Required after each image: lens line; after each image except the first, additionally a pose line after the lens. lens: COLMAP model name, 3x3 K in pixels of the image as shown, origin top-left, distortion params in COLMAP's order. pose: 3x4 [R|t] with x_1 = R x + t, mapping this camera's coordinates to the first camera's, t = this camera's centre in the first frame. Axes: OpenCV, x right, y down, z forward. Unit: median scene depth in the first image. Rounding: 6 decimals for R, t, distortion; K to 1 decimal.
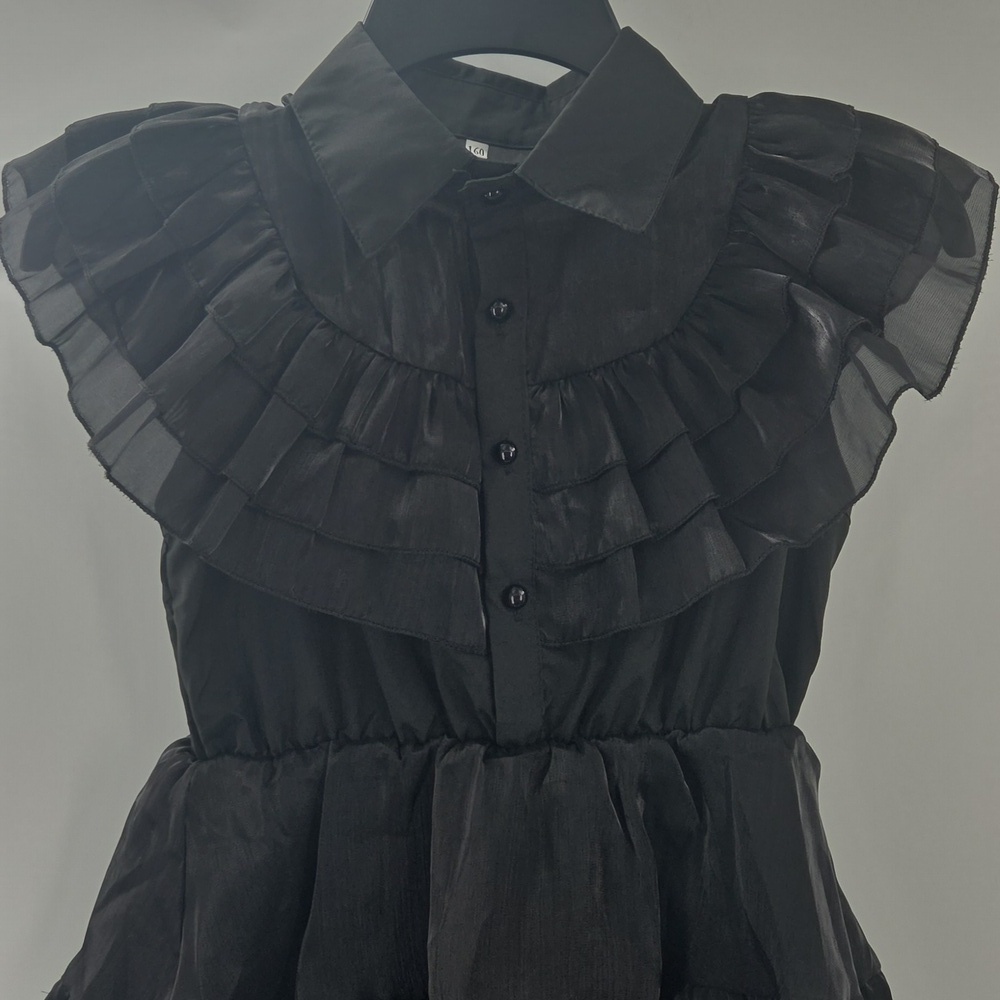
lens RADIAL K [[1348.5, 0, 498.5], [0, 1348.5, 501.1], [0, 0, 1]] dist [0.049191, 0.000000]
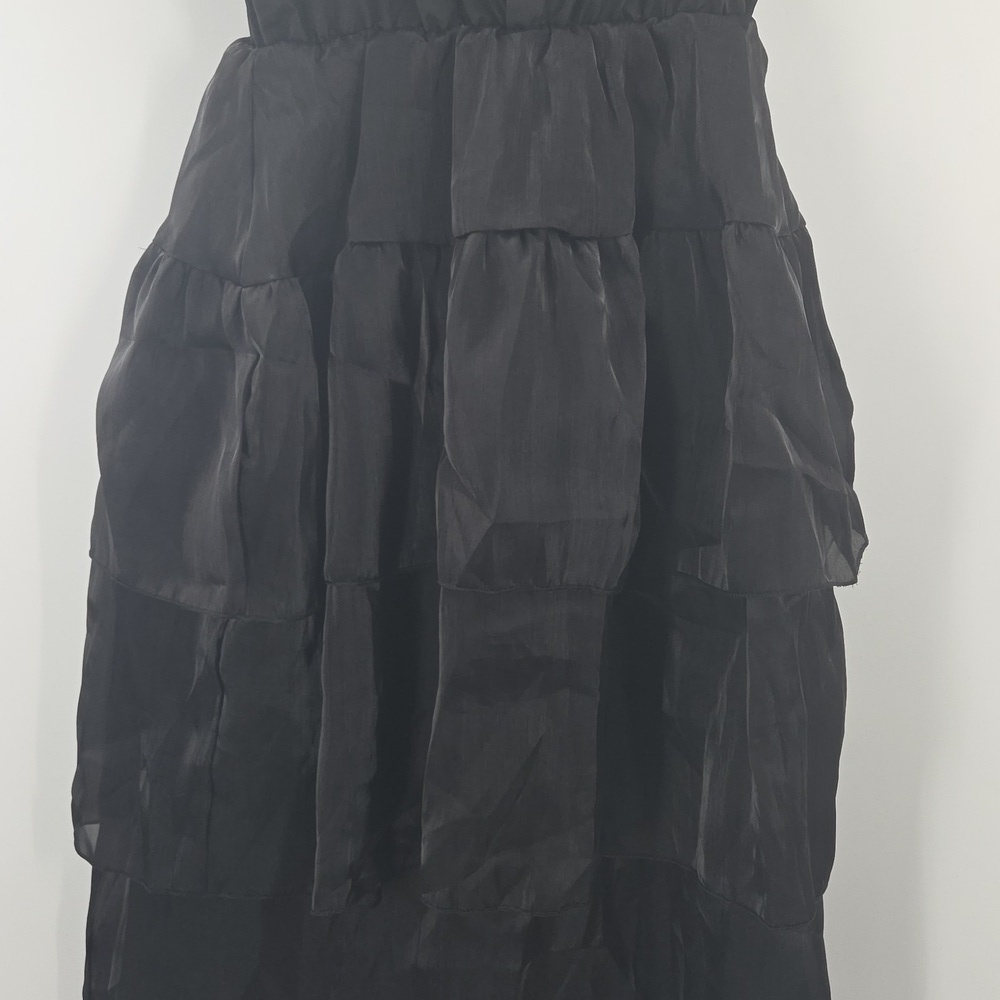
lens RADIAL K [[1348.5, 0, 490.8], [0, 1348.5, 484.4], [0, 0, 1]] dist [0.049191, 0.000000]
pose [[0.999537, -0.004489, 0.030103, -0.053280], [-0.002852, 0.970900, 0.239469, 0.286077], [-0.030302, -0.239444, 0.970437, -0.285109]]
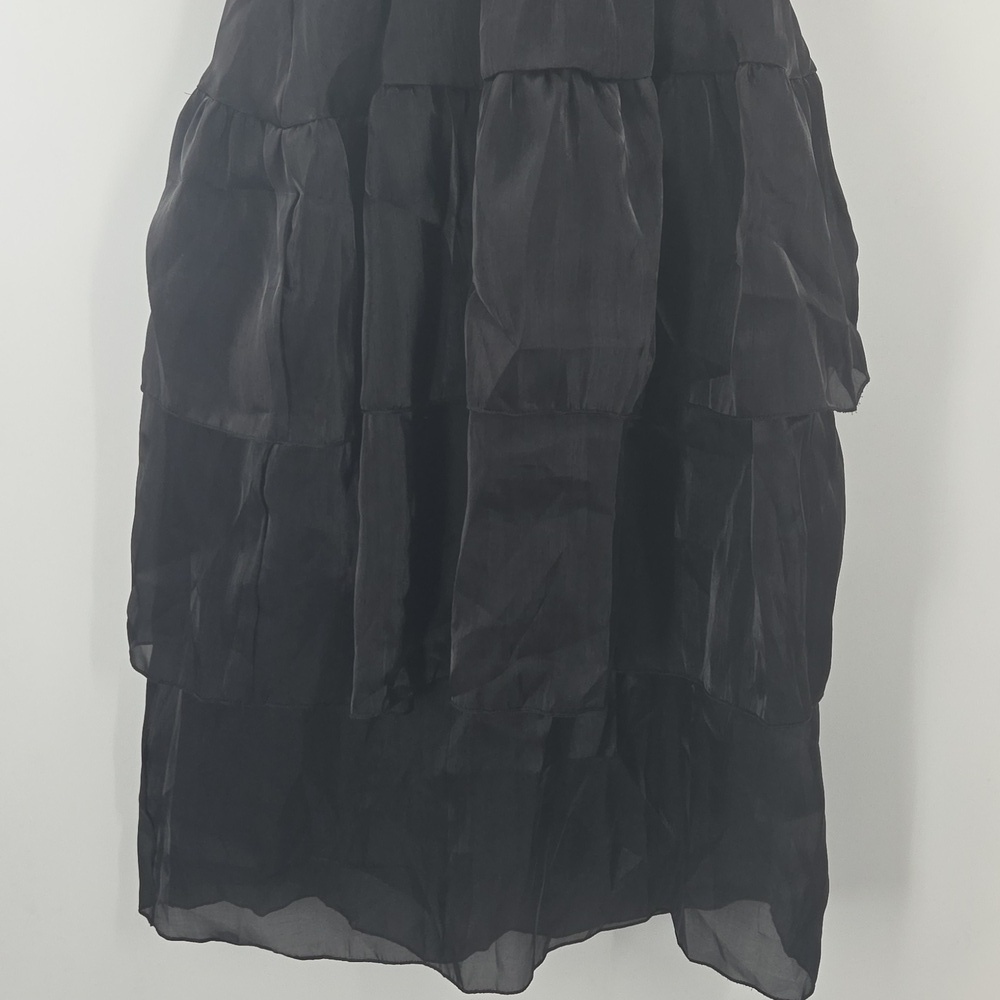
lens RADIAL K [[1348.5, 0, 501.2], [0, 1348.5, 496.1], [0, 0, 1]] dist [0.049191, 0.000000]
pose [[0.999736, -0.002434, 0.022829, -0.061639], [-0.004673, 0.951972, 0.306148, 0.344892], [-0.022478, -0.306174, 0.951710, -0.403203]]
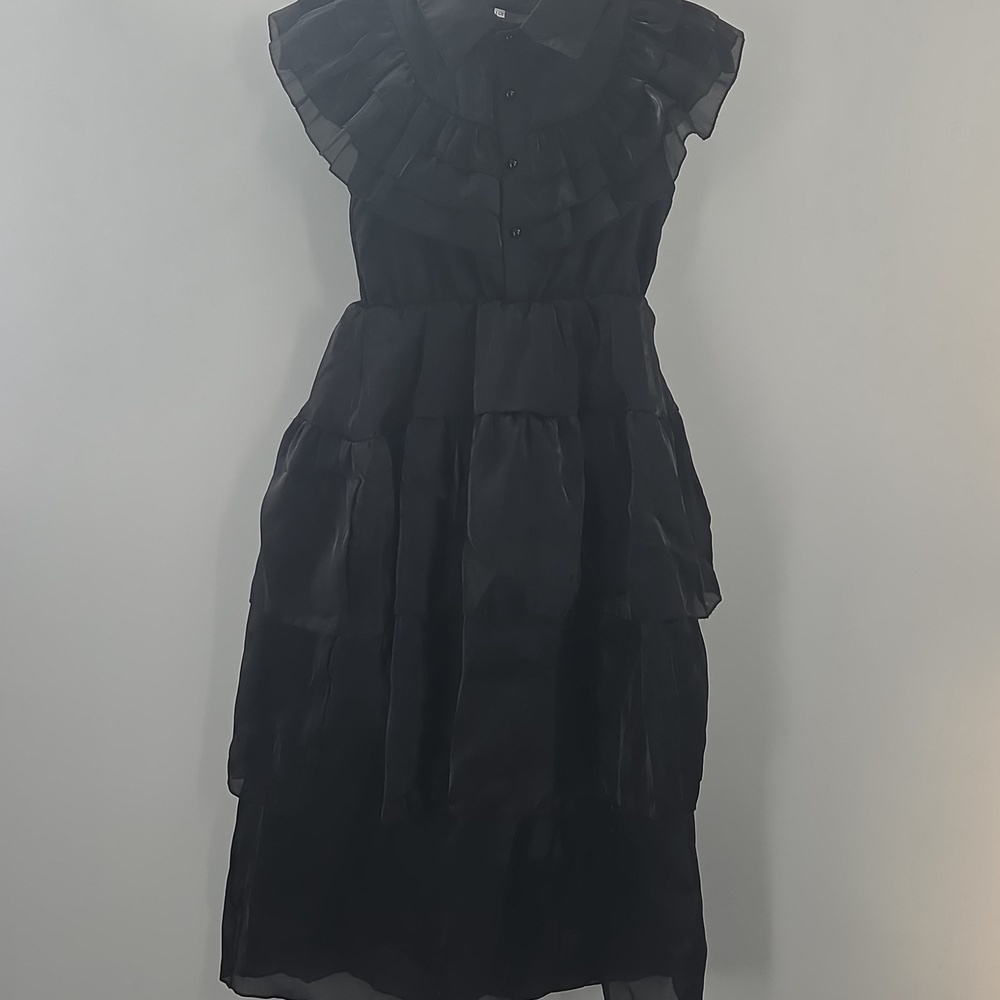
lens RADIAL K [[1348.5, 0, 501.6], [0, 1348.5, 494.8], [0, 0, 1]] dist [0.049191, 0.000000]
pose [[0.999270, 0.012286, 0.036171, -0.082962], [-0.016889, 0.991394, 0.129815, 0.207411], [-0.034265, -0.130331, 0.990878, -1.197186]]
